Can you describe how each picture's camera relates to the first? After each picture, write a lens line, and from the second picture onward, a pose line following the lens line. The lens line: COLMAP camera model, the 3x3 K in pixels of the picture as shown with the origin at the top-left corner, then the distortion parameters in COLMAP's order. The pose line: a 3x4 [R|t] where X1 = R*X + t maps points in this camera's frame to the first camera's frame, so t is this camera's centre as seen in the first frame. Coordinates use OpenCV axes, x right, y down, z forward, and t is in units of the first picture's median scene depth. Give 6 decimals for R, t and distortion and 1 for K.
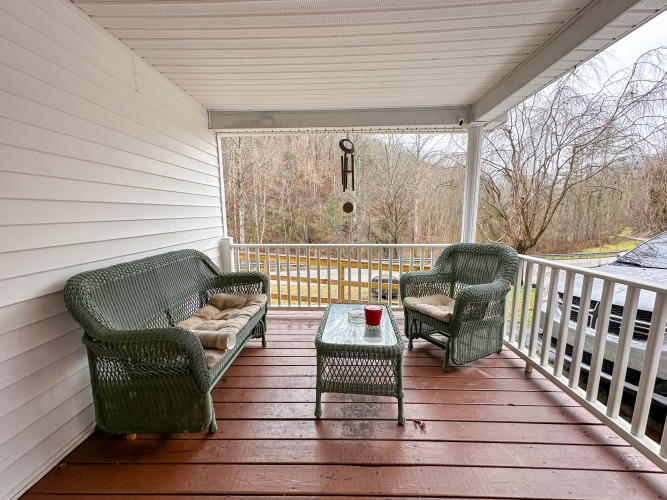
lens RADIAL K [[267.4, 0, 333.1], [0, 267.4, 251.0], [0, 0, 1]] dist [-0.000049, 0.000504]
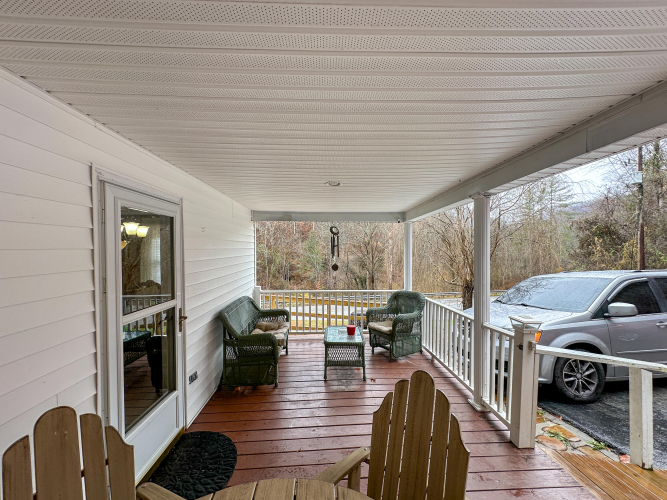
lens RADIAL K [[267.4, 0, 335.4], [0, 267.4, 251.9], [0, 0, 1]] dist [-0.000049, 0.000504]
pose [[0.996156, 0.005669, 0.087409, -0.109325], [0.005754, 0.991513, -0.129878, -0.060838], [-0.087403, 0.129881, 0.987670, -0.783645]]
